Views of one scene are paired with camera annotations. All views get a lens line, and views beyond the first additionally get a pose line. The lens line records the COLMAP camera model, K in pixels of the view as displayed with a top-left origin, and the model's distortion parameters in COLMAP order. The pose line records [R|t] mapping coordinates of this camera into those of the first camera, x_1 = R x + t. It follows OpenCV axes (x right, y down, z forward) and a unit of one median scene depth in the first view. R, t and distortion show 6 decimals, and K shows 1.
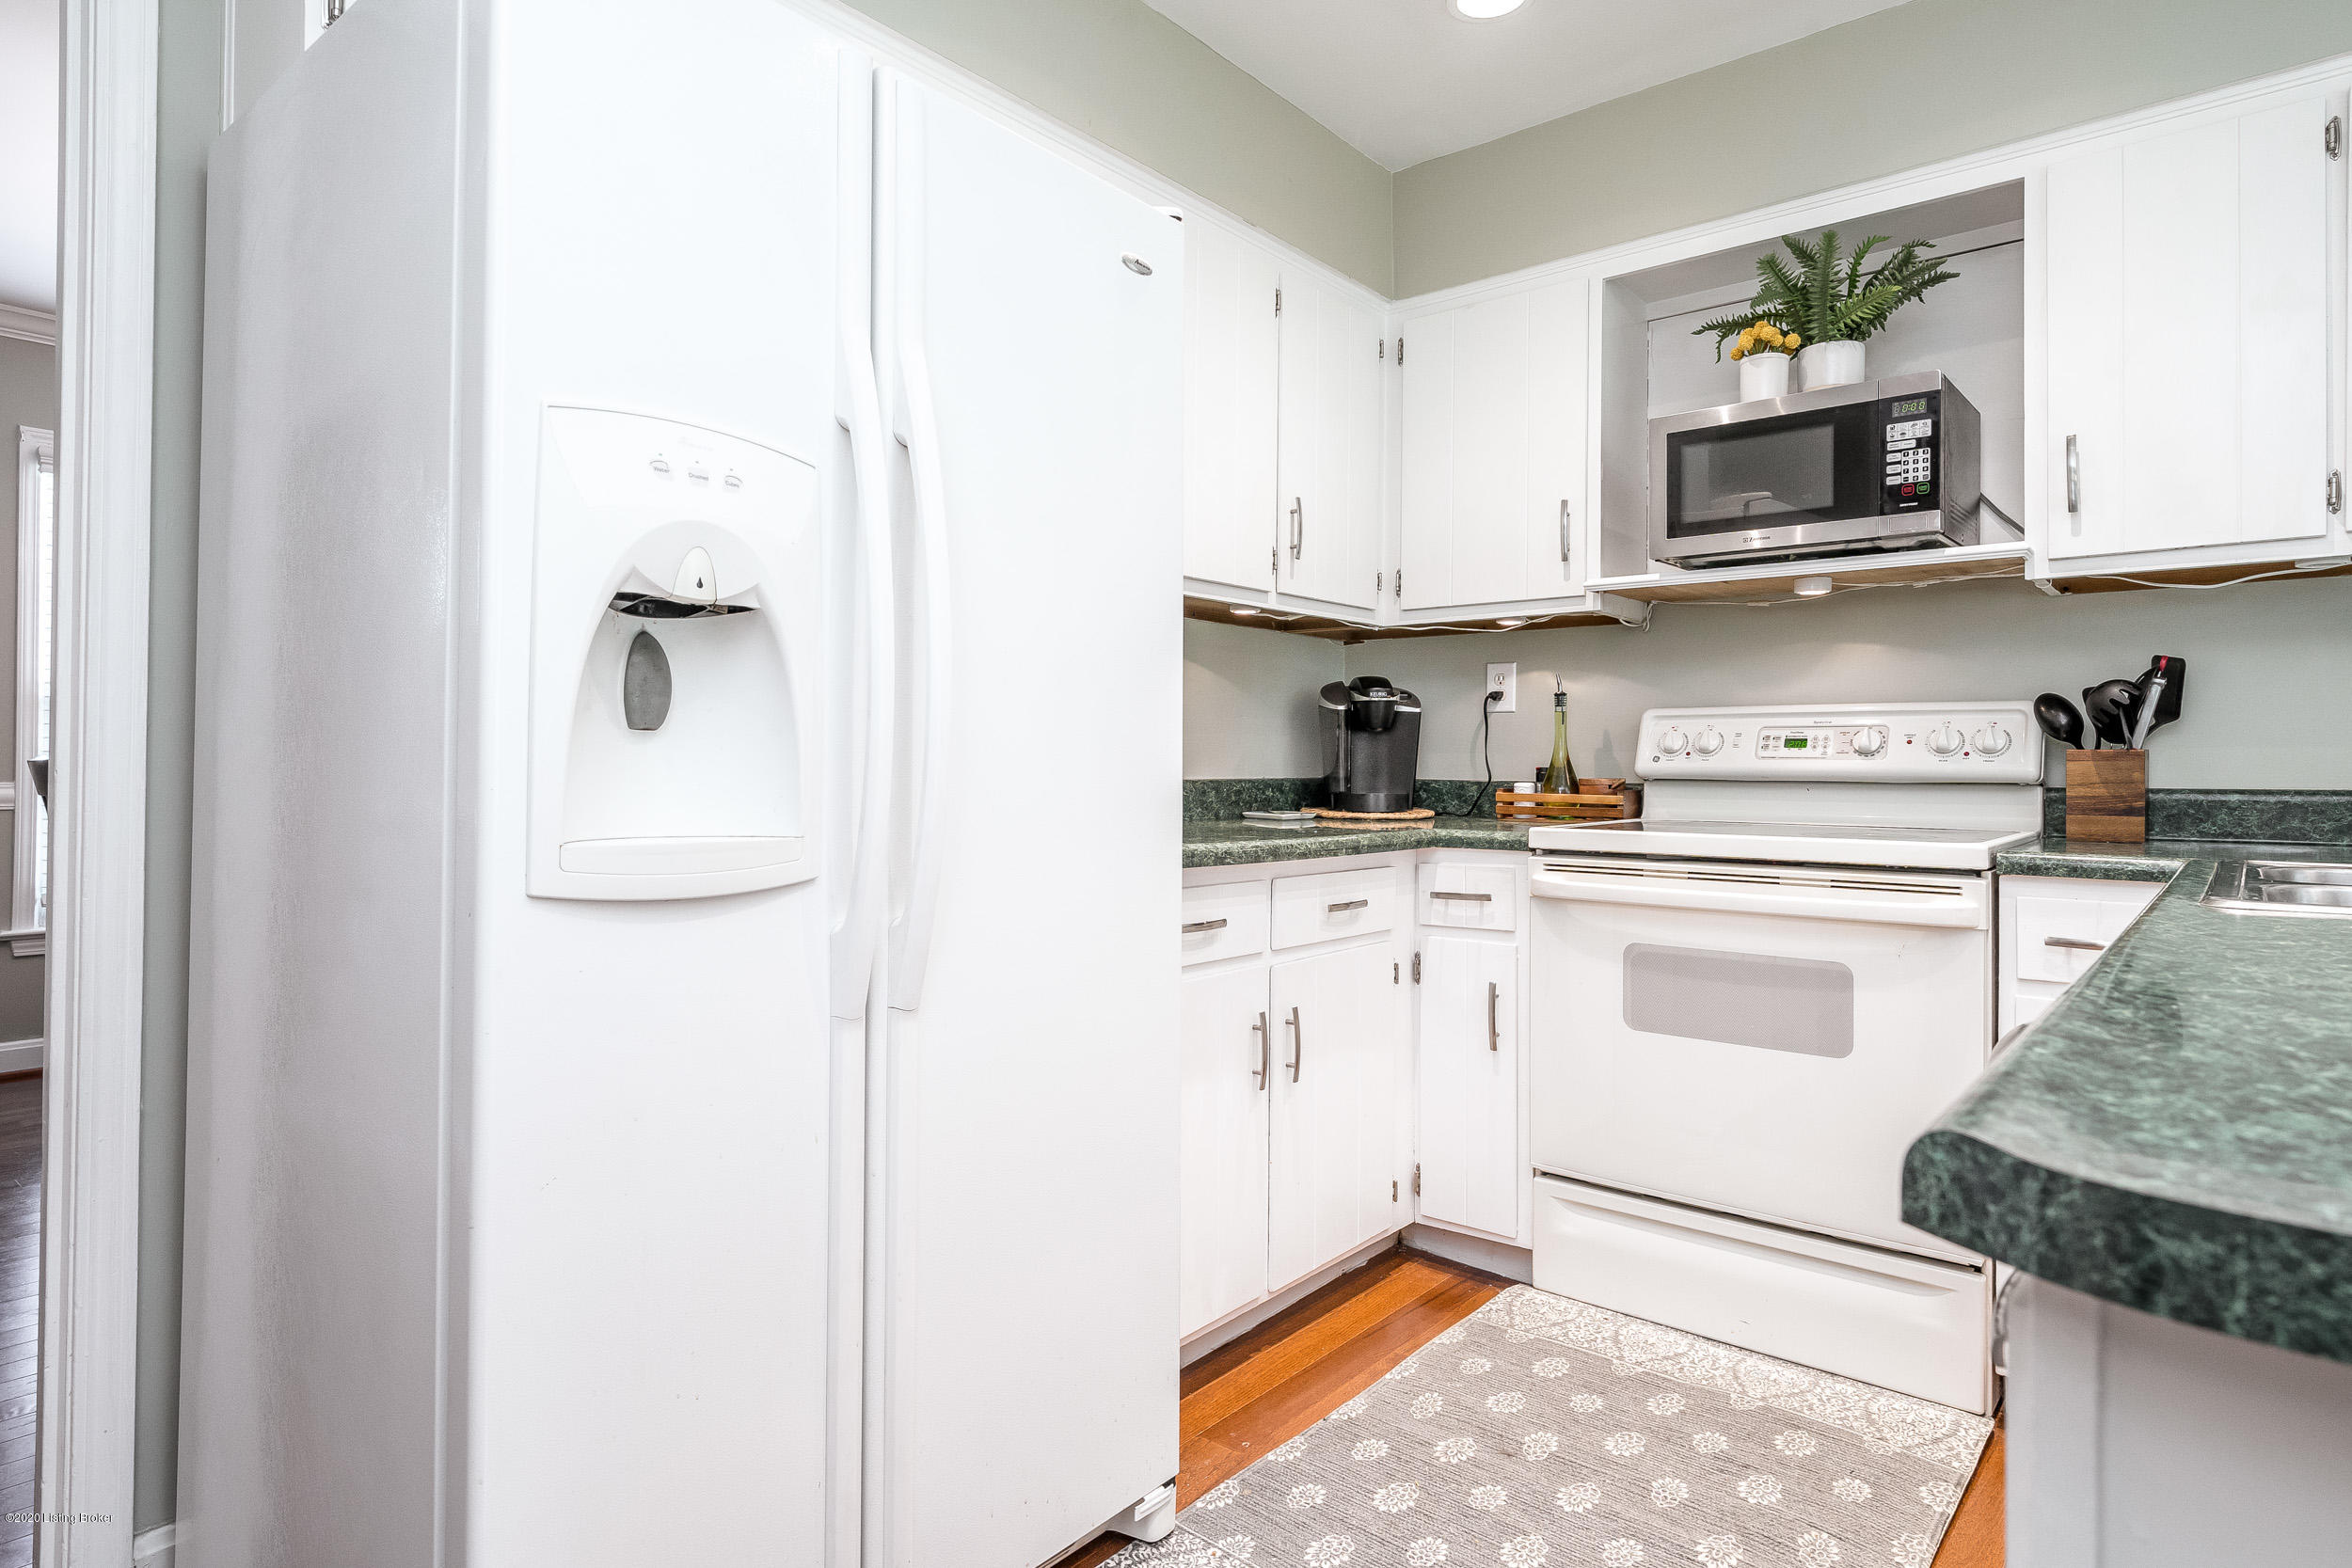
lens RADIAL K [[1297.1, 0, 1182.4], [0, 1297.1, 767.5], [0, 0, 1]] dist [-0.004036, 0.001670]
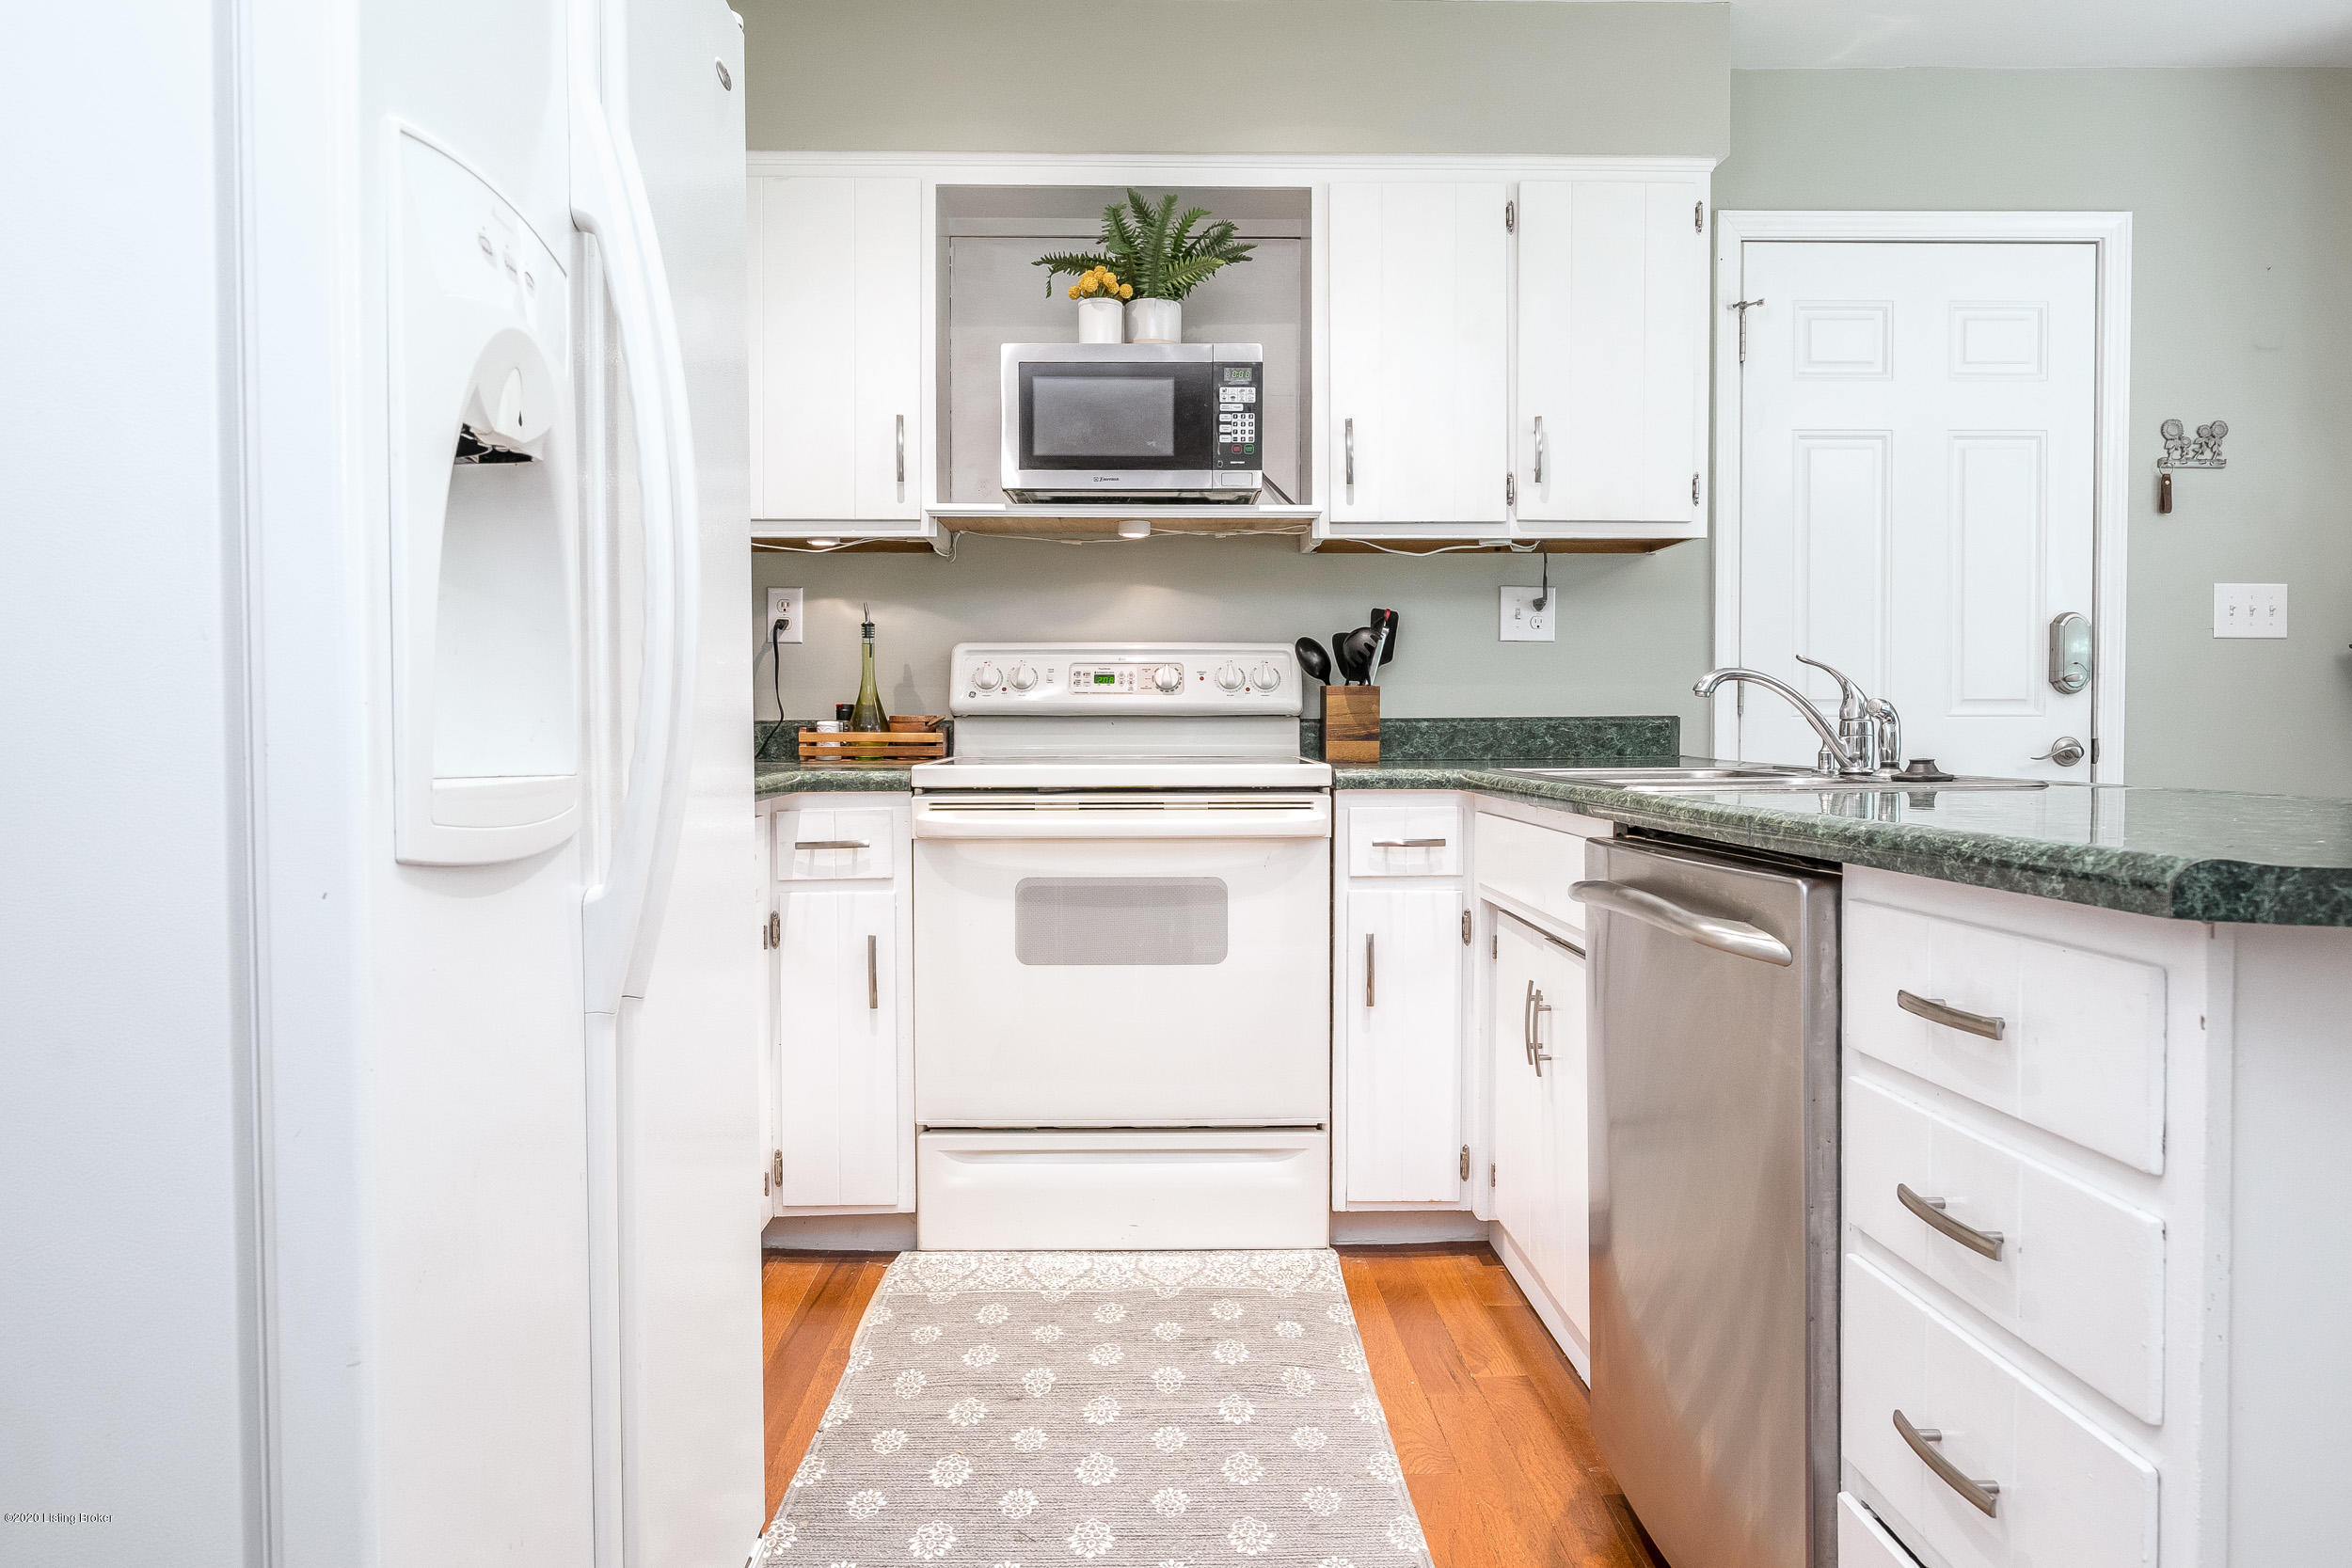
lens RADIAL K [[1496.0, 0, 1181.0], [0, 1496.0, 767.4], [0, 0, 1]] dist [-0.006413, 0.002463]
pose [[0.747971, -0.029013, 0.663098, -0.325187], [0.007208, 0.999340, 0.035594, 0.011540], [-0.663693, -0.021844, 0.747686, 0.068980]]
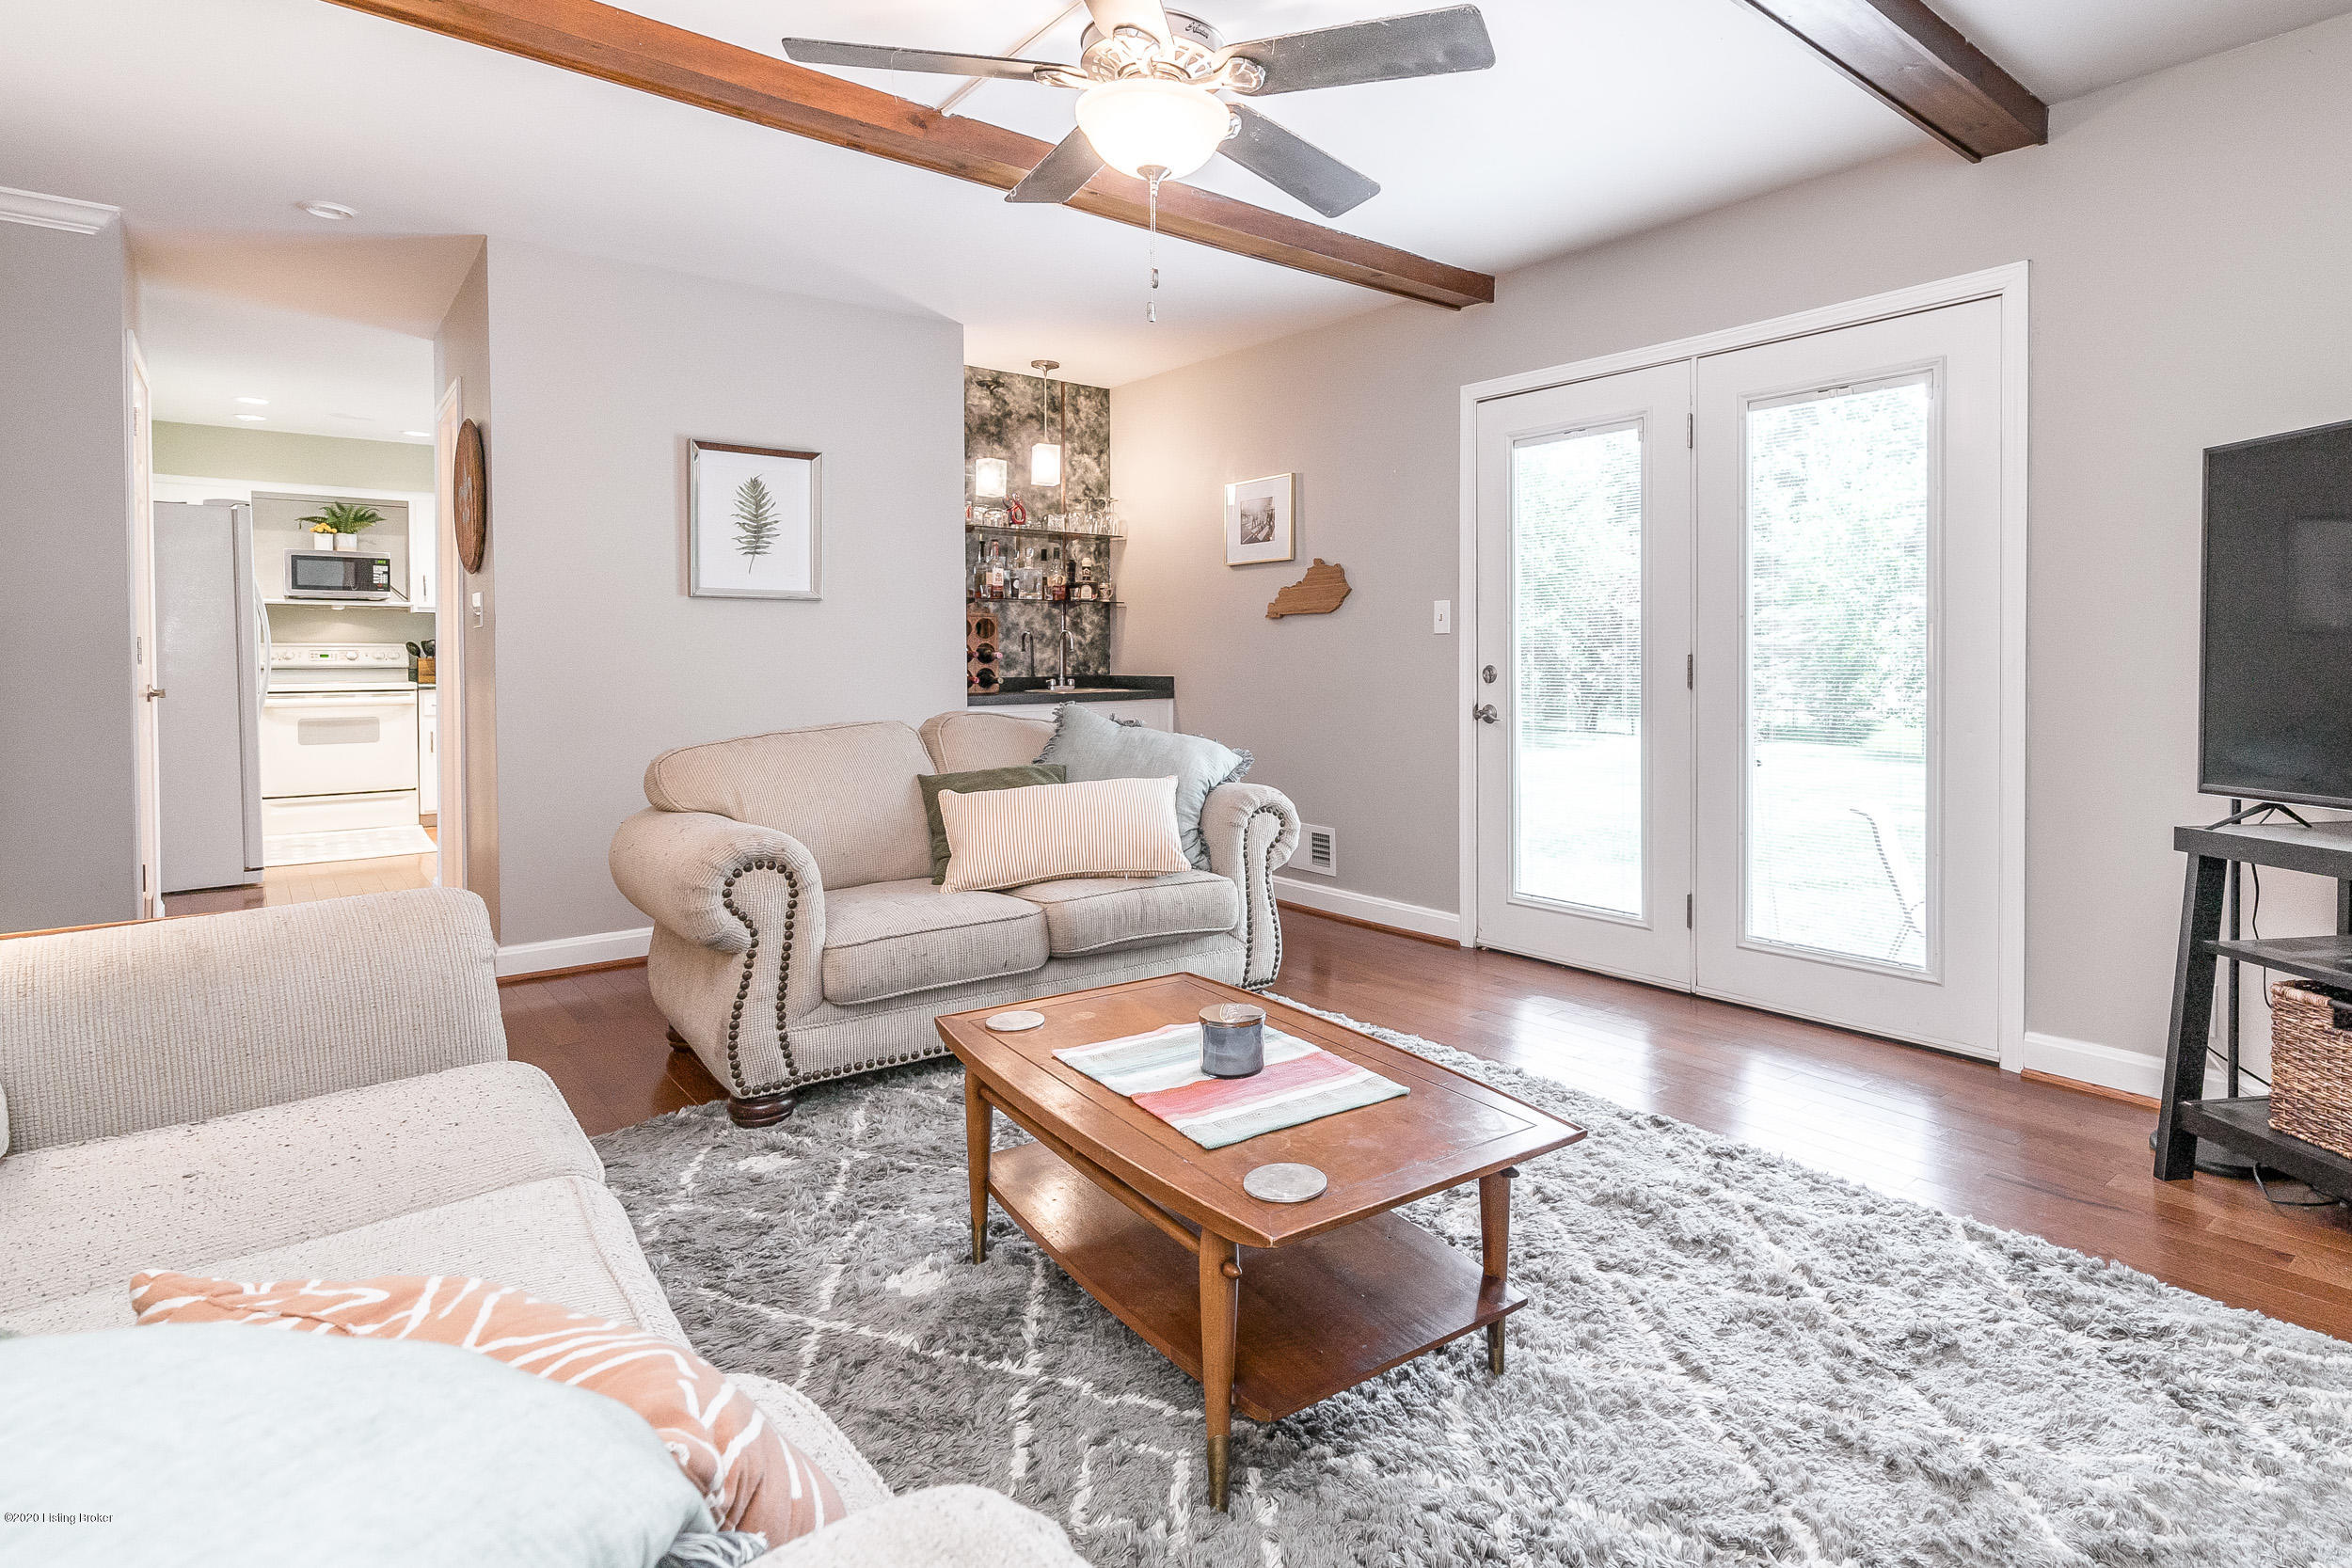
lens RADIAL K [[1090.3, 0, 1222.5], [0, 1090.3, 675.4], [0, 0, 1]] dist [0.000113, -0.000091]
pose [[0.148129, -0.022477, 0.988713, -2.022886], [0.005974, 0.999744, 0.021833, -0.018155], [-0.988950, 0.002672, 0.148225, -1.694948]]
